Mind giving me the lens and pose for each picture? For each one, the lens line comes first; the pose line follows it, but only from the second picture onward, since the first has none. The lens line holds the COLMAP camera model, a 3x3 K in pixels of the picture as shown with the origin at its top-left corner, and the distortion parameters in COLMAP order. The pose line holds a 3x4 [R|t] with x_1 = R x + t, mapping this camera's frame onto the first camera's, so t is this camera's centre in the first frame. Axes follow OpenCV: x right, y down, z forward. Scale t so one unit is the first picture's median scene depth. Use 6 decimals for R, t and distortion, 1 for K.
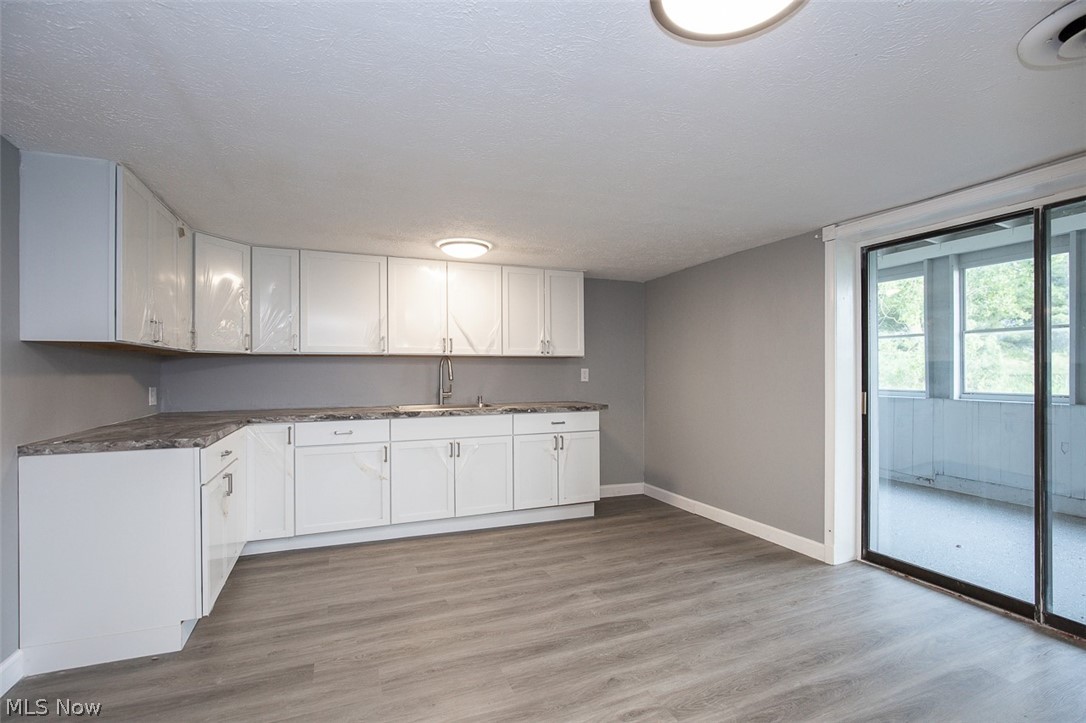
lens RADIAL K [[503.3, 0, 543.0], [0, 503.3, 361.5], [0, 0, 1]] dist [-0.000725, 0.000267]
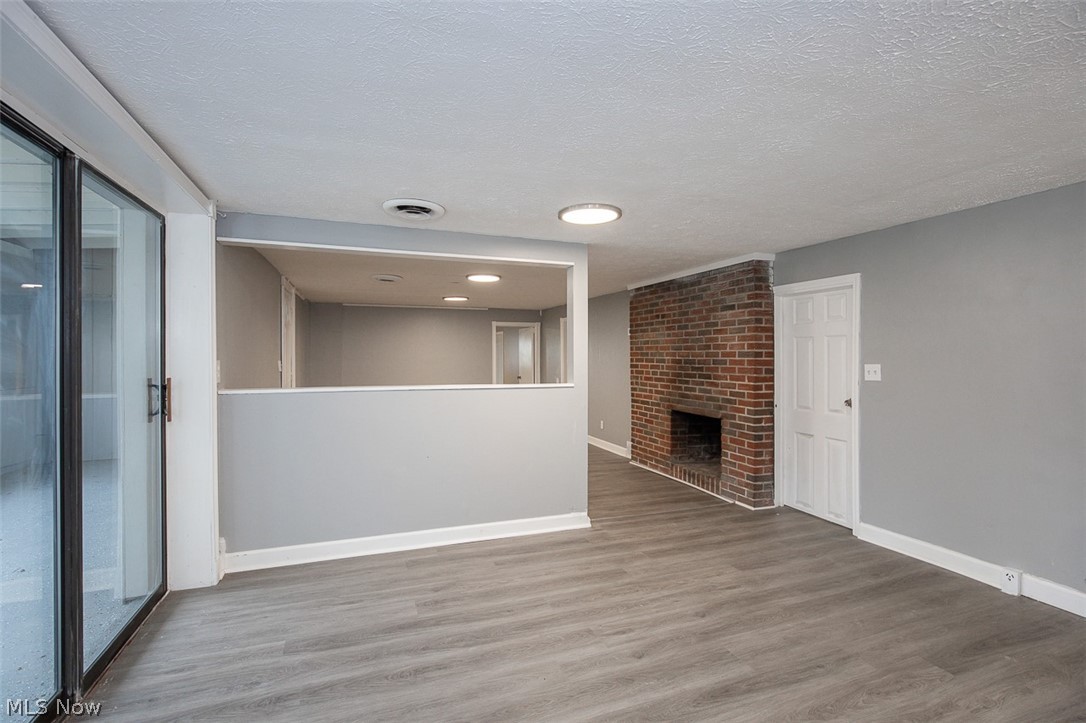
lens RADIAL K [[503.3, 0, 543.0], [0, 503.3, 361.5], [0, 0, 1]] dist [-0.000725, 0.000267]
pose [[-0.999176, 0.000429, 0.040574, 0.291818], [0.000504, 0.999998, 0.001839, 0.003760], [-0.040573, 0.001858, -0.999175, 2.028424]]
